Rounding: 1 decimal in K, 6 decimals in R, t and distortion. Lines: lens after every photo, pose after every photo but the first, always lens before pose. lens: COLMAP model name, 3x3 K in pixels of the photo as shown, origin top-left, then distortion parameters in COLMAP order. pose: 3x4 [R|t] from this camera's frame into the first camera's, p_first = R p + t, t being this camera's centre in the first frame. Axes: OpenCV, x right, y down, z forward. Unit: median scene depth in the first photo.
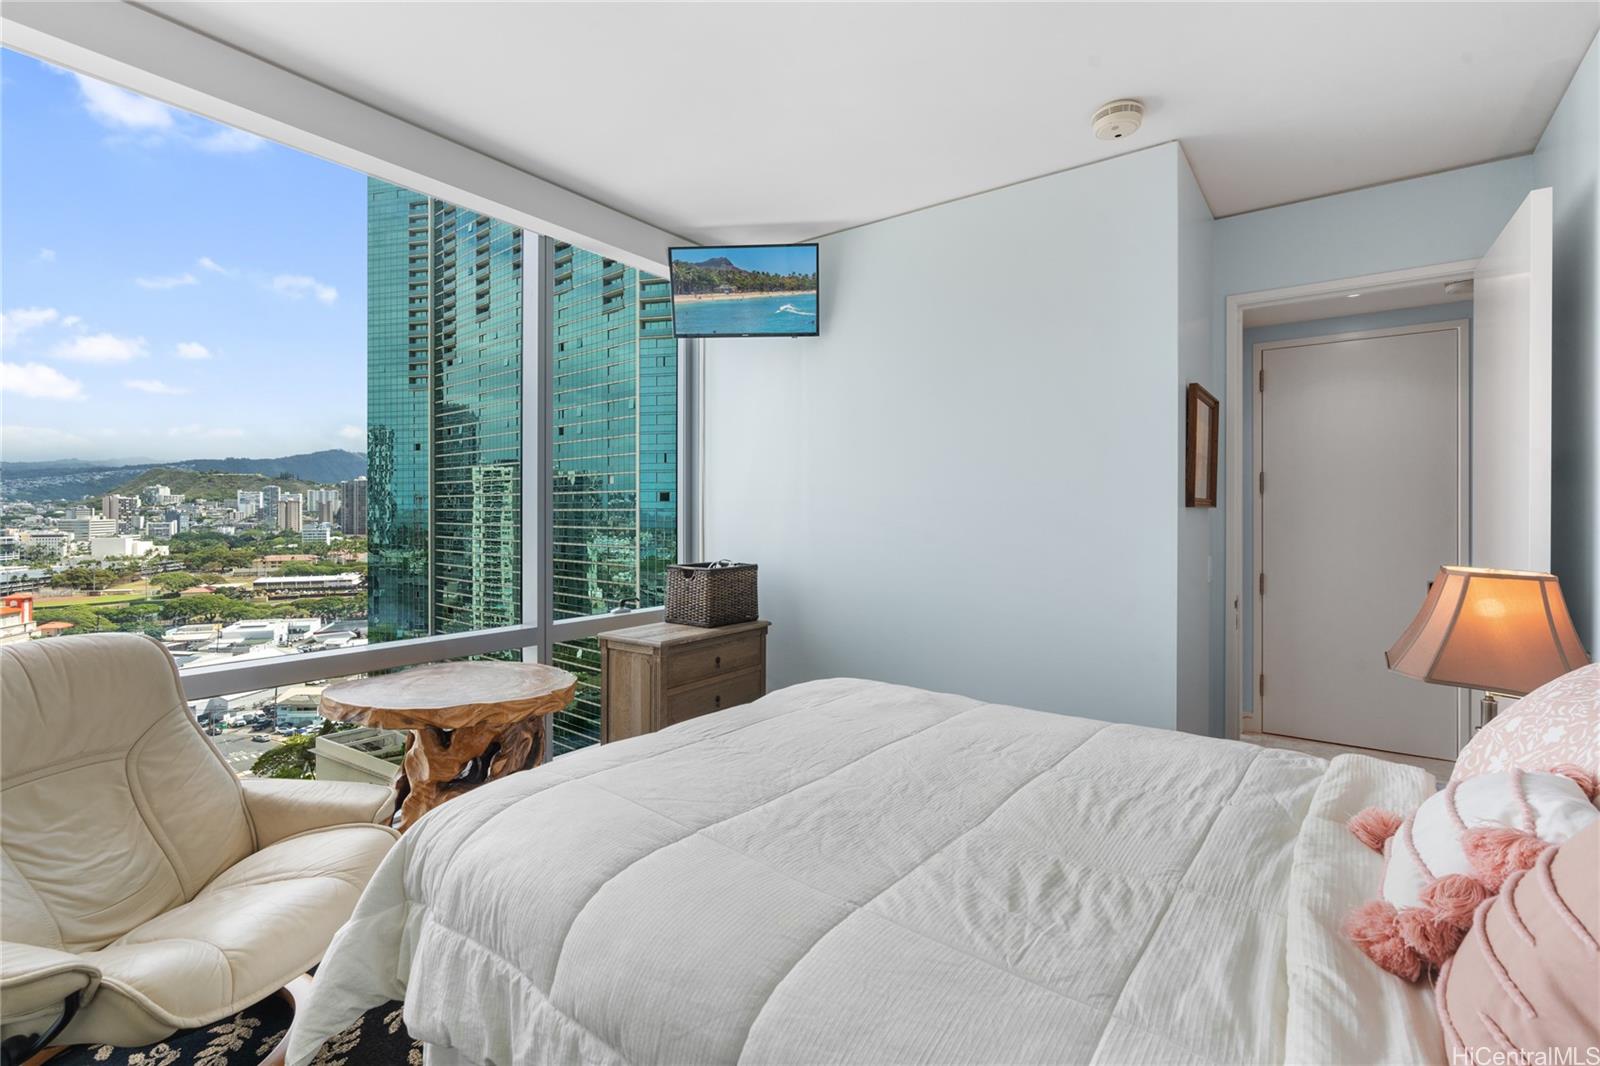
lens RADIAL K [[731.1, 0, 801.9], [0, 731.1, 523.5], [0, 0, 1]] dist [-0.013910, 0.003893]
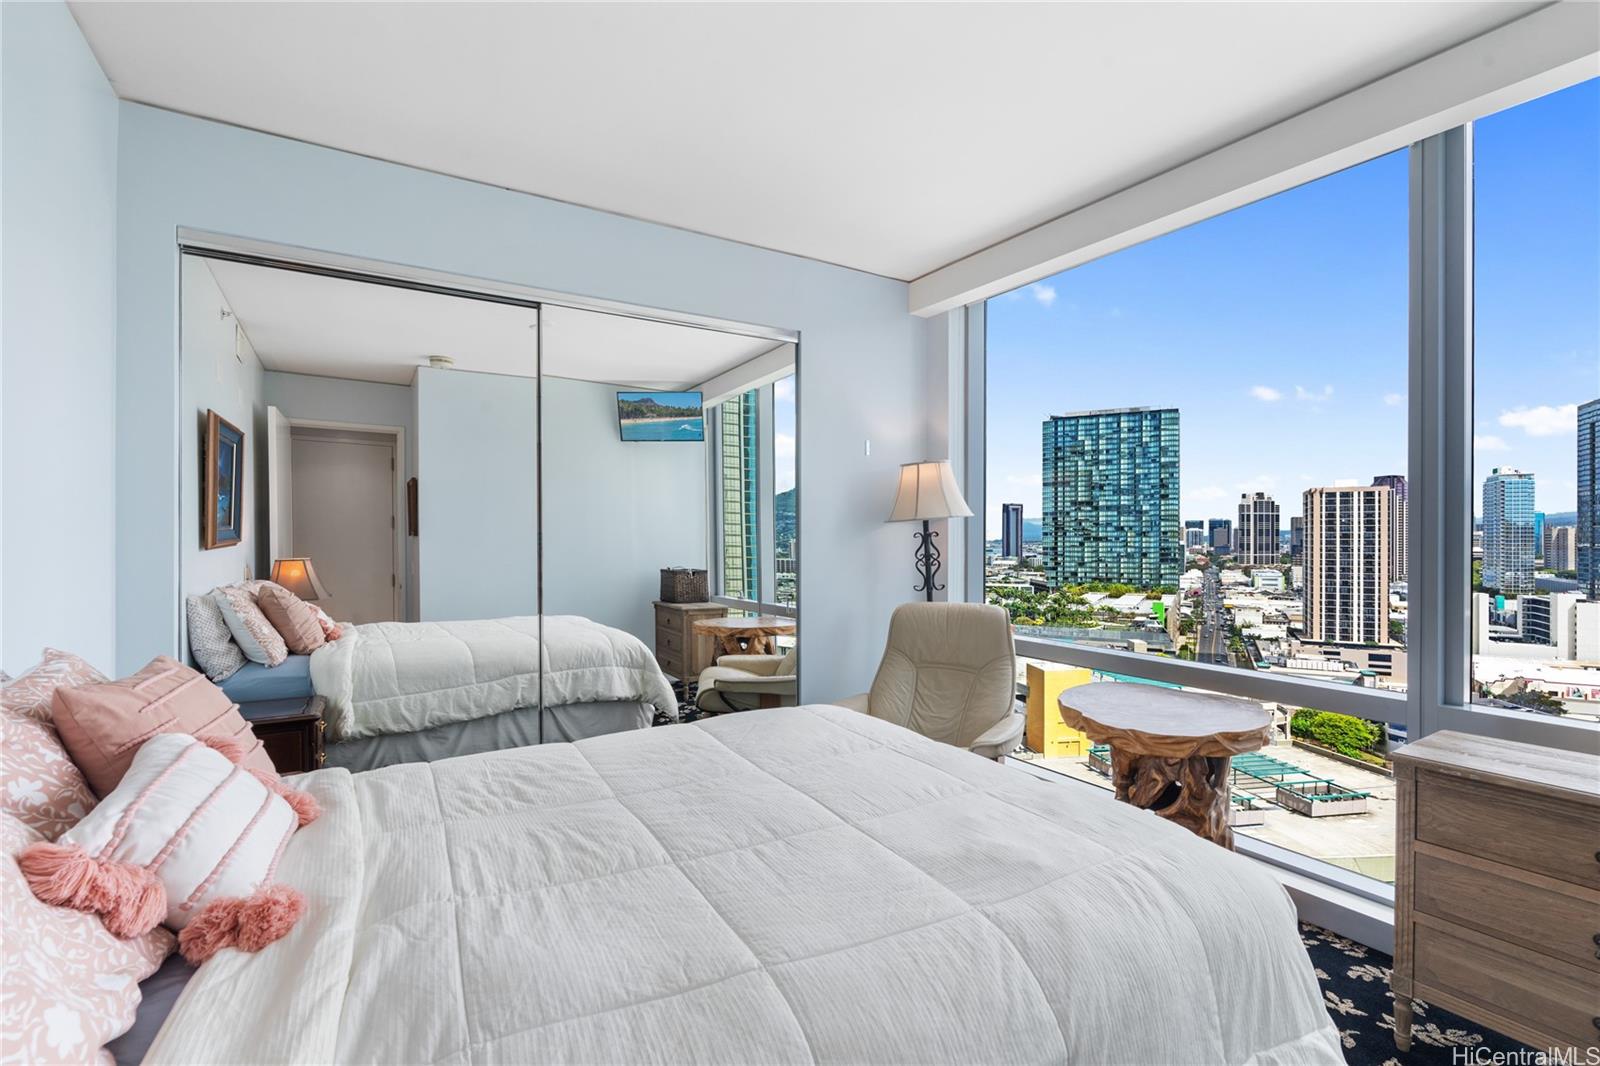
lens RADIAL K [[731.1, 0, 799.5], [0, 731.1, 537.4], [0, 0, 1]] dist [-0.013910, 0.003893]
pose [[-0.371800, -0.003377, -0.928307, 1.175495], [-0.018611, 0.999820, 0.003816, -0.019839], [0.928126, 0.018696, -0.371795, 1.628176]]
